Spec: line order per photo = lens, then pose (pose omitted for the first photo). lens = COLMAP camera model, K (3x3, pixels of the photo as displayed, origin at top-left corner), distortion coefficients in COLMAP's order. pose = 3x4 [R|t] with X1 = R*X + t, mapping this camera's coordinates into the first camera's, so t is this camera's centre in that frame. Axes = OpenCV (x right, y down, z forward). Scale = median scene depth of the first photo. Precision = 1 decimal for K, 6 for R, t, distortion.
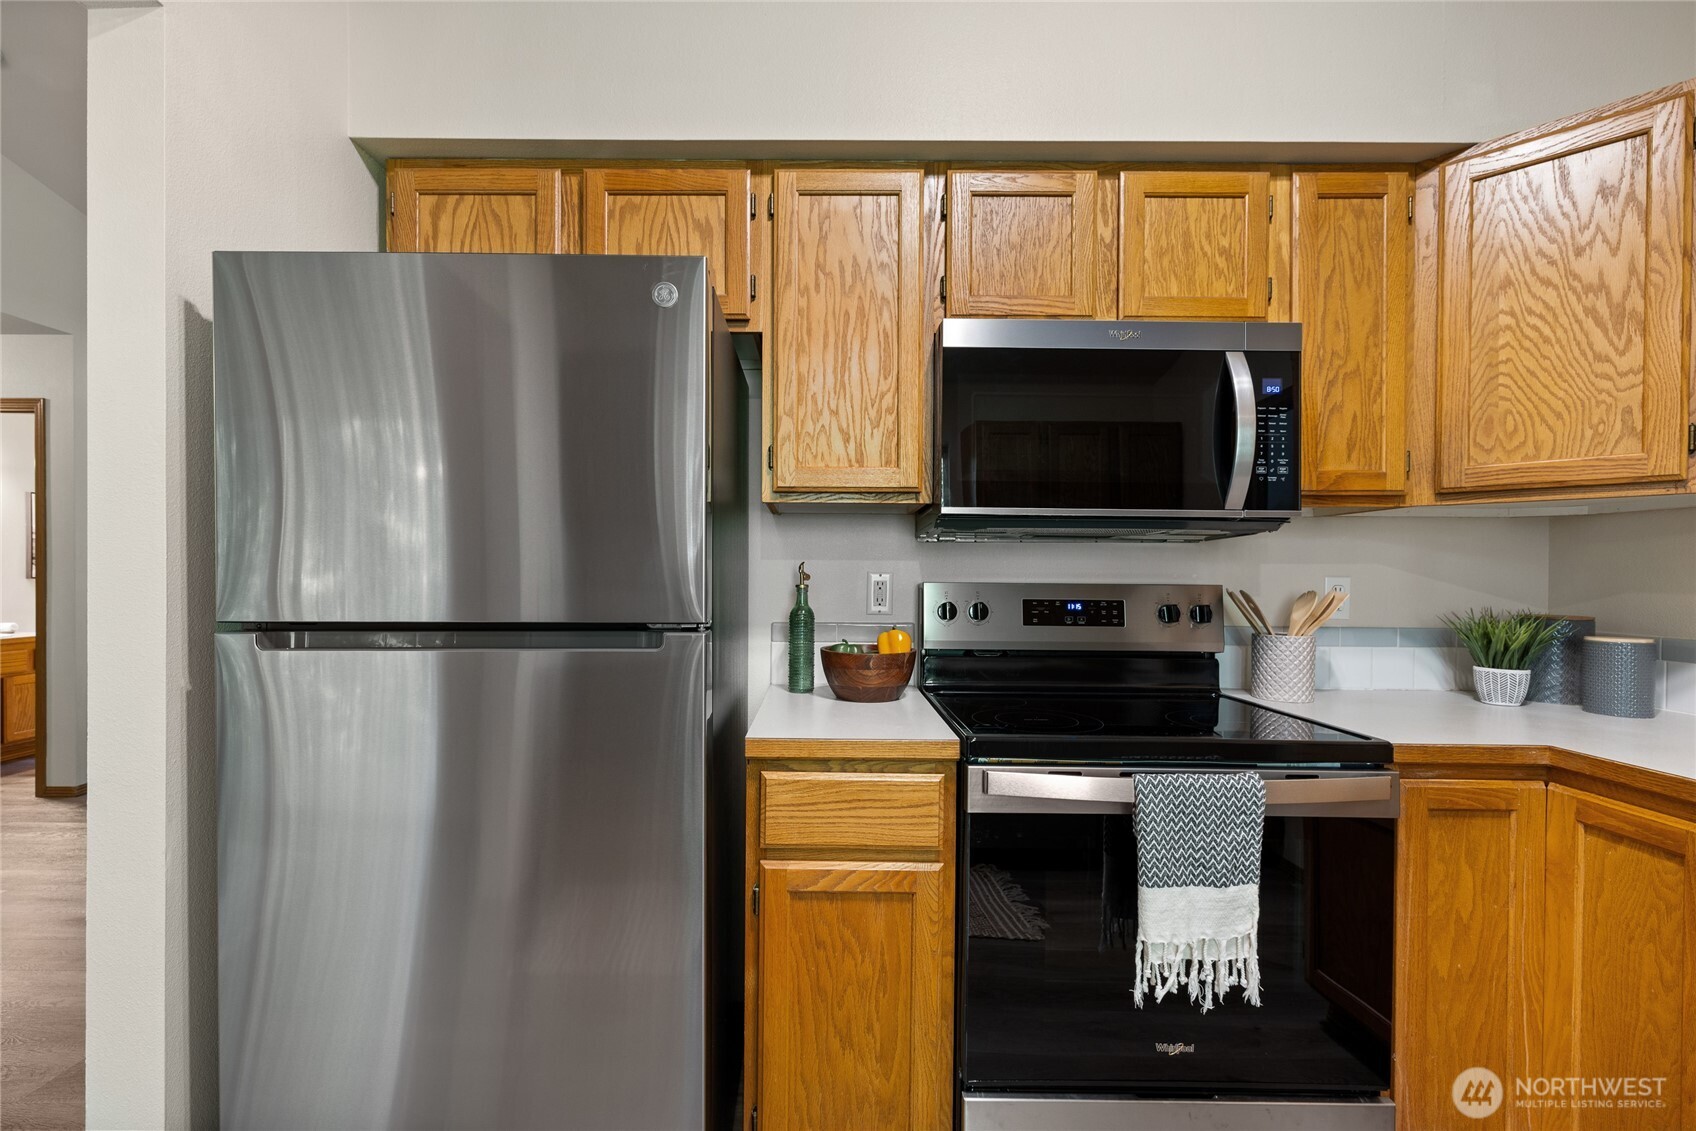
lens RADIAL K [[722.7, 0, 825.3], [0, 722.7, 581.7], [0, 0, 1]] dist [-0.000907, 0.000933]
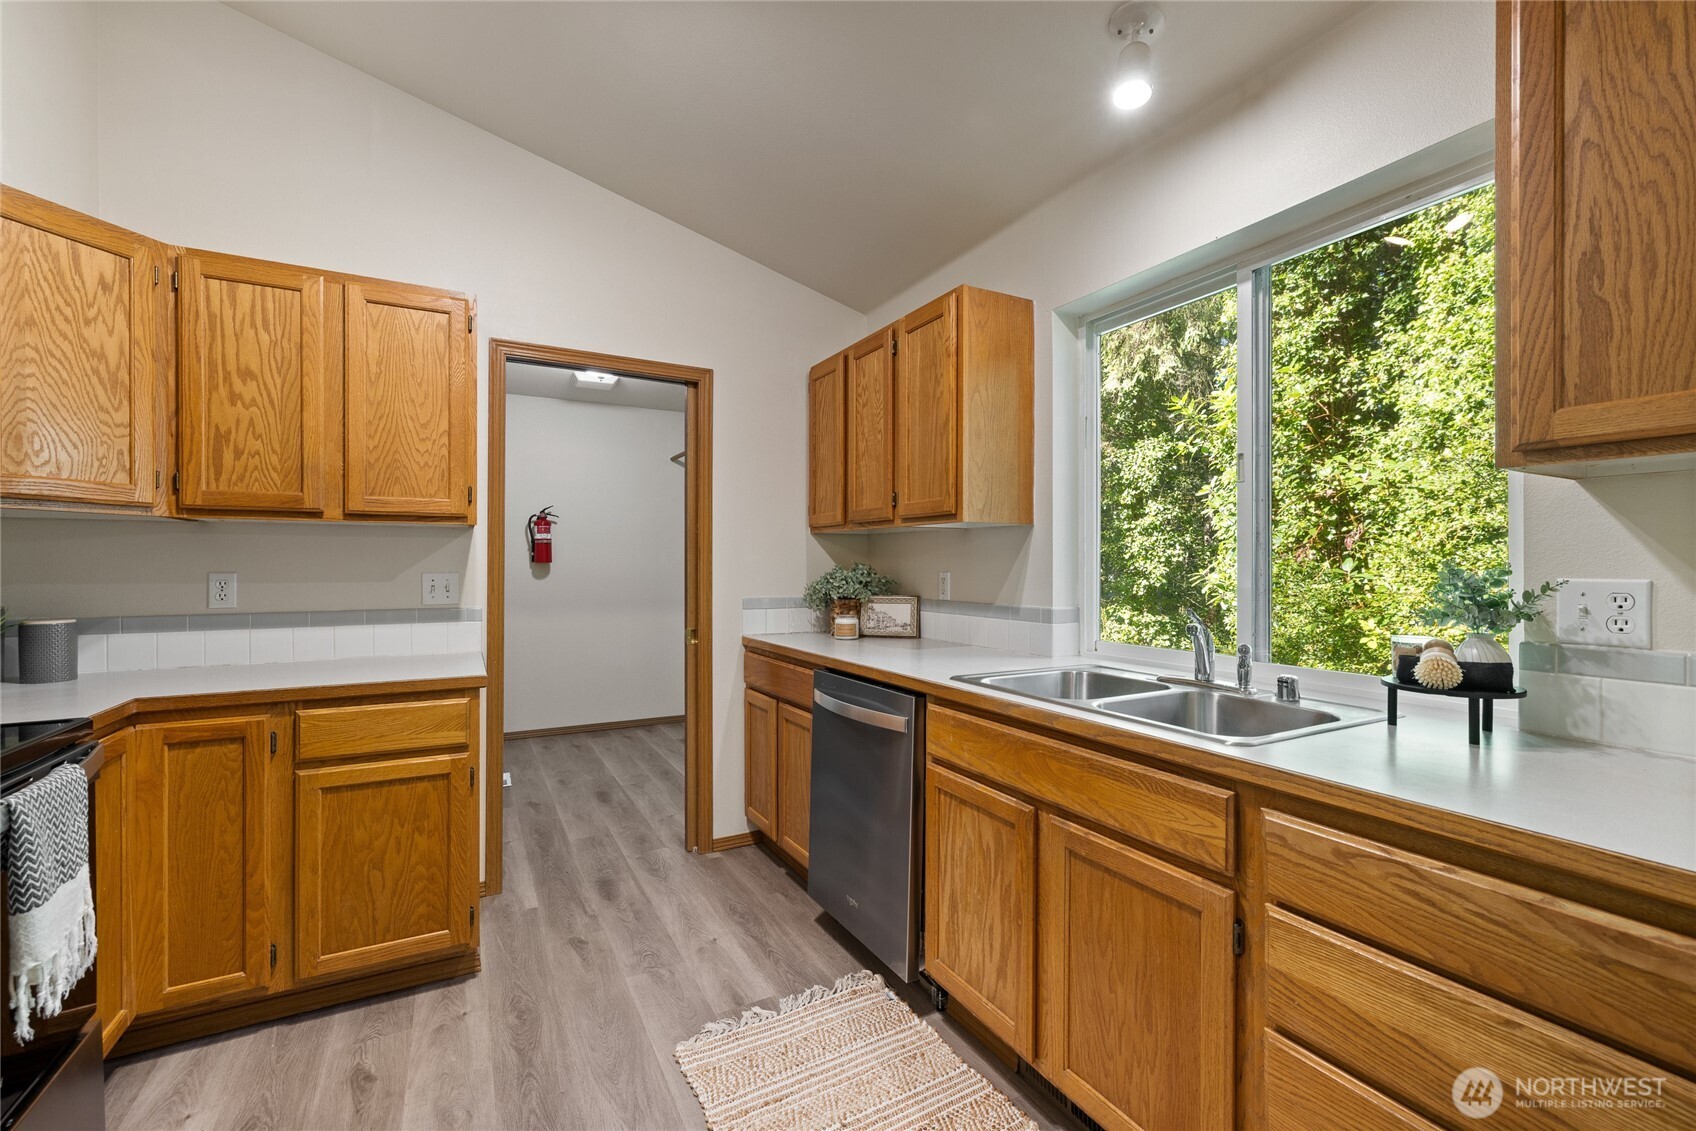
lens RADIAL K [[711.5, 0, 848.4], [0, 711.5, 567.2], [0, 0, 1]] dist [-0.000122, 0.000205]
pose [[-0.479155, -0.009638, 0.877677, -0.678316], [0.005759, 0.999884, 0.014123, -0.025600], [-0.877712, 0.011821, -0.479044, 0.387203]]
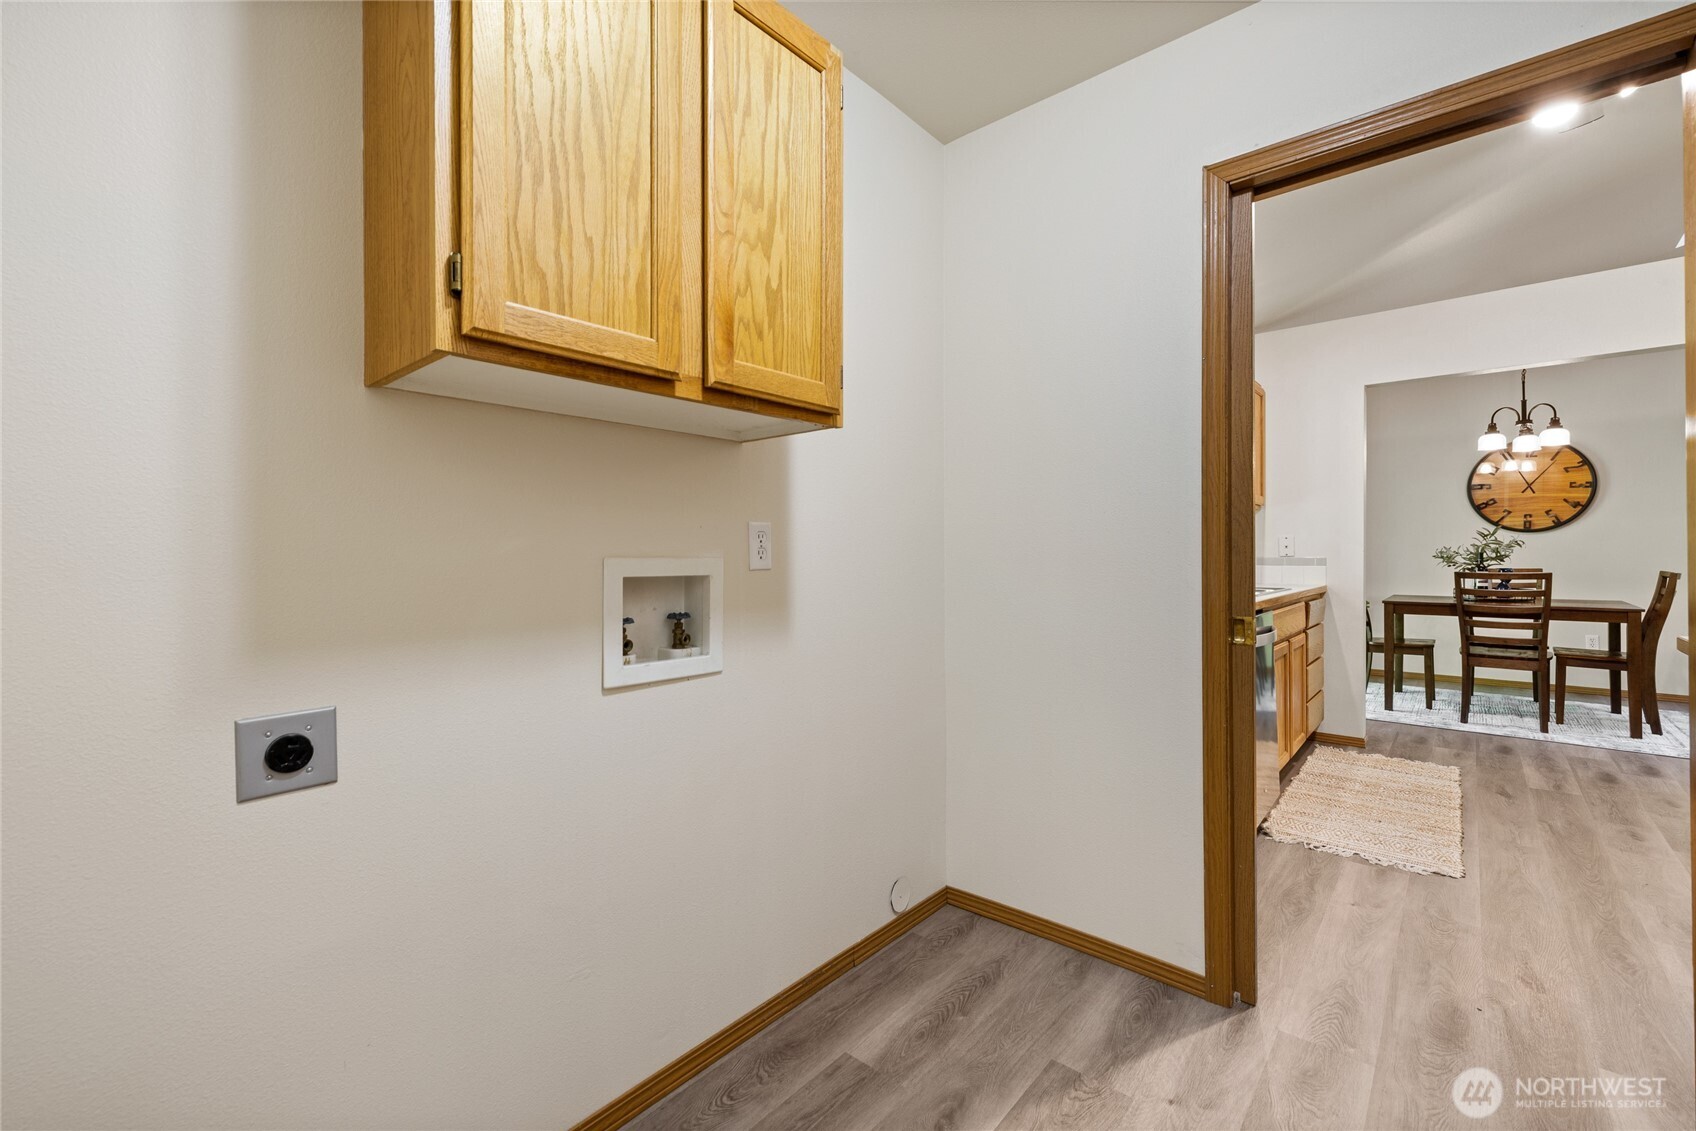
lens RADIAL K [[711.5, 0, 837.8], [0, 711.5, 551.8], [0, 0, 1]] dist [-0.000122, 0.000205]
pose [[-0.665072, -0.002815, -0.746774, 2.579536], [-0.009034, 0.999950, 0.004276, 0.061907], [0.746725, 0.009590, -0.665064, 0.096492]]
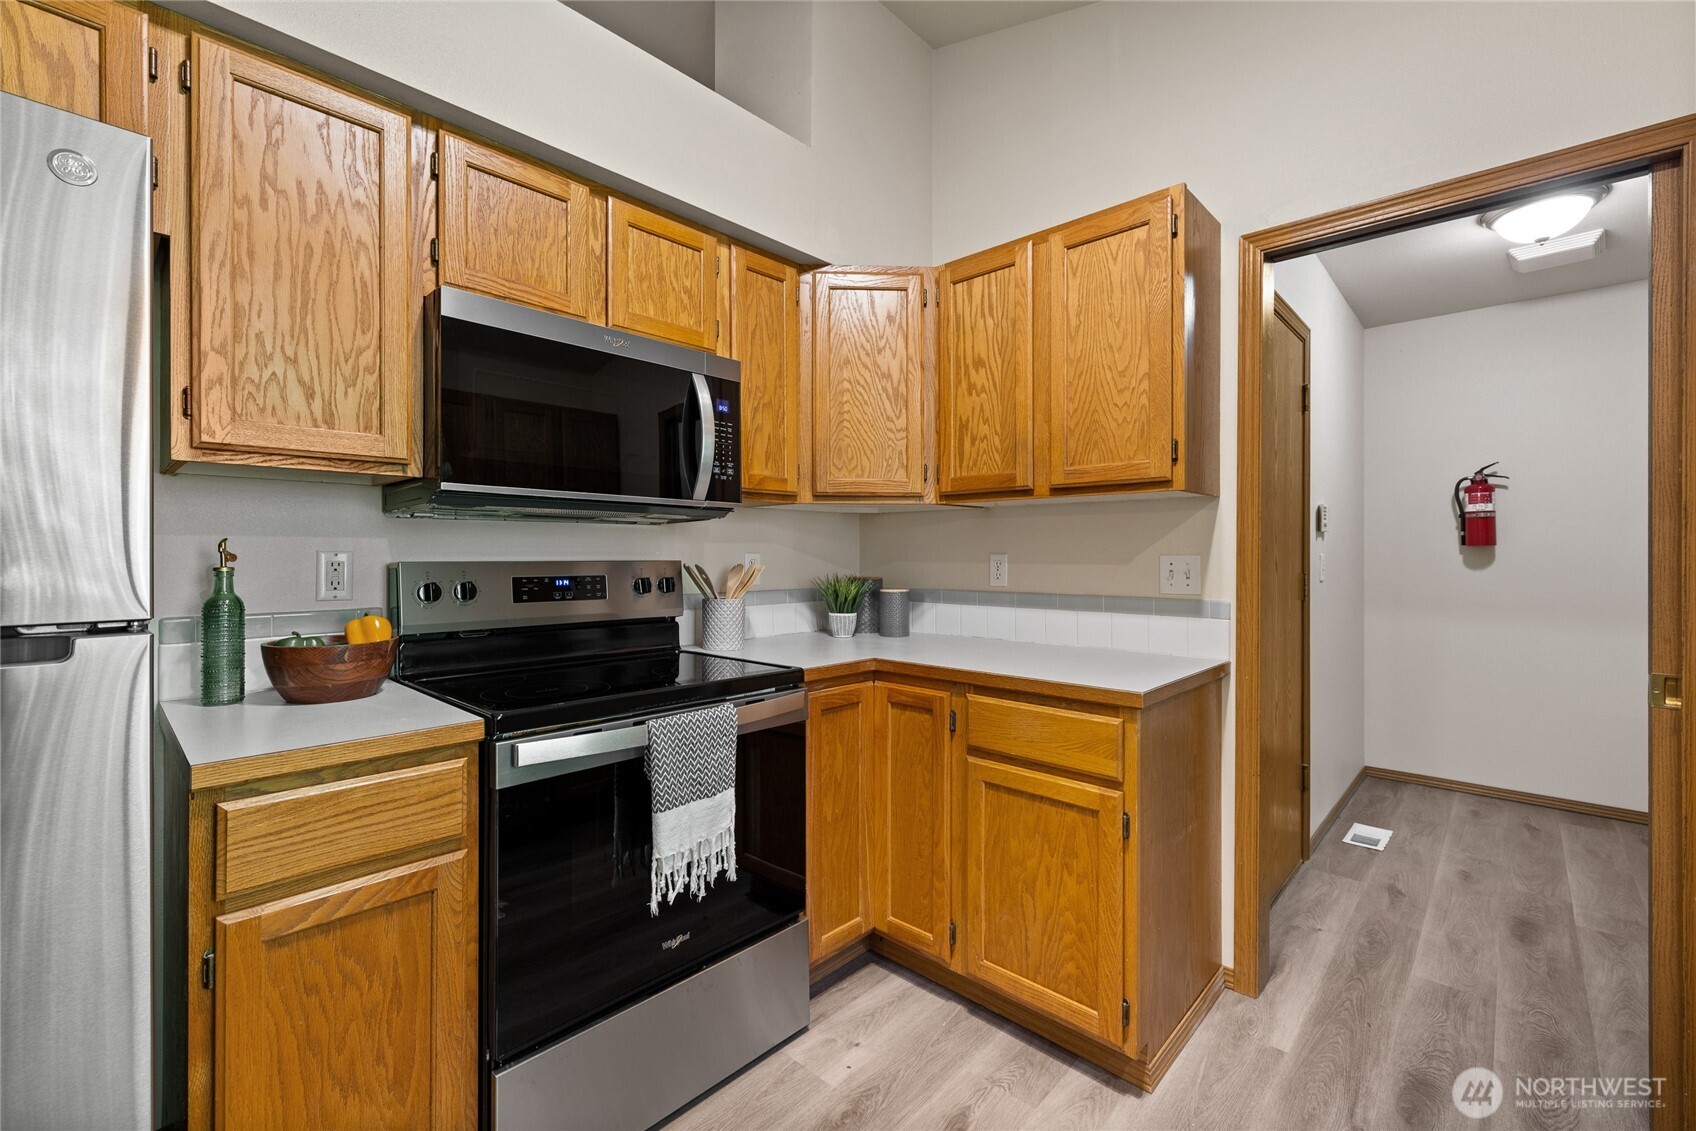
lens RADIAL K [[711.5, 0, 854.3], [0, 711.5, 554.4], [0, 0, 1]] dist [-0.000122, 0.000205]
pose [[0.680661, -0.006993, 0.732565, -0.151936], [0.012077, 0.999926, -0.001676, -0.000201], [-0.732499, 0.009988, 0.680695, -0.034734]]
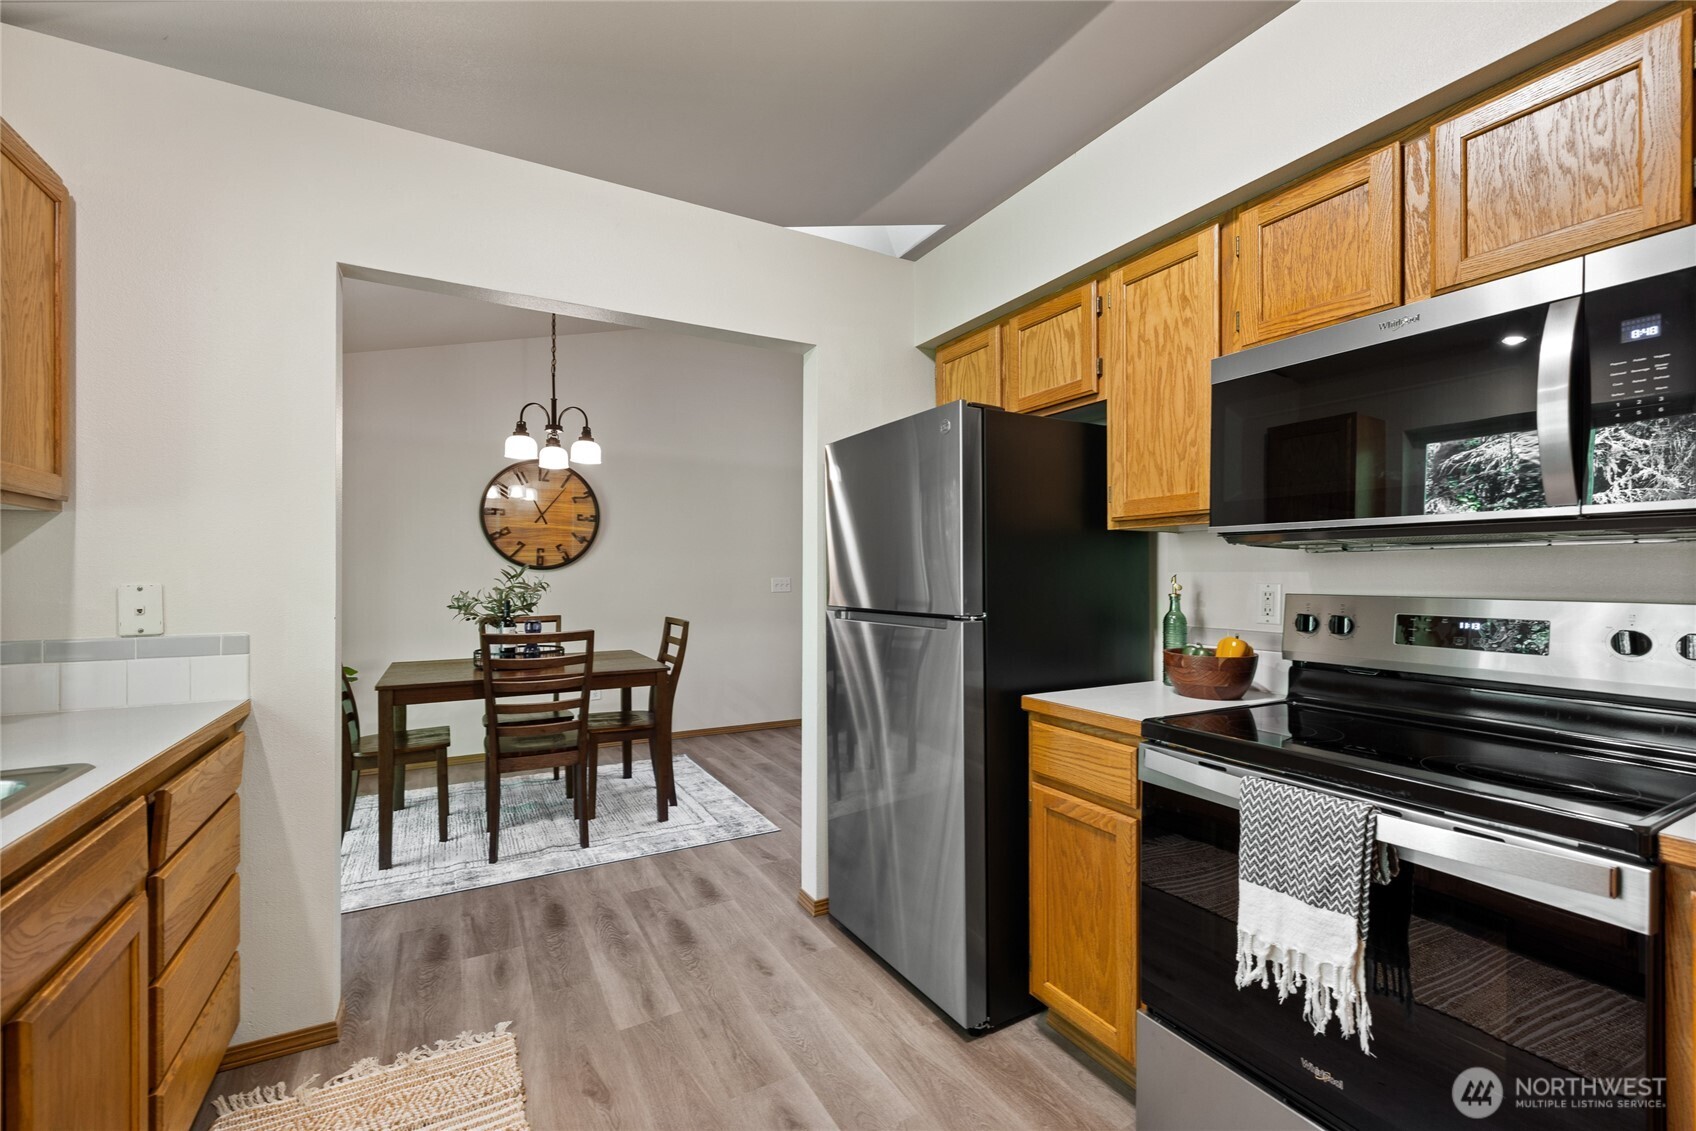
lens RADIAL K [[711.5, 0, 850.1], [0, 711.5, 574.2], [0, 0, 1]] dist [-0.000122, 0.000205]
pose [[0.489245, -0.005643, -0.872128, 0.827442], [-0.006393, 0.999929, -0.010056, -0.014253], [0.872123, 0.010495, 0.489174, -0.028416]]
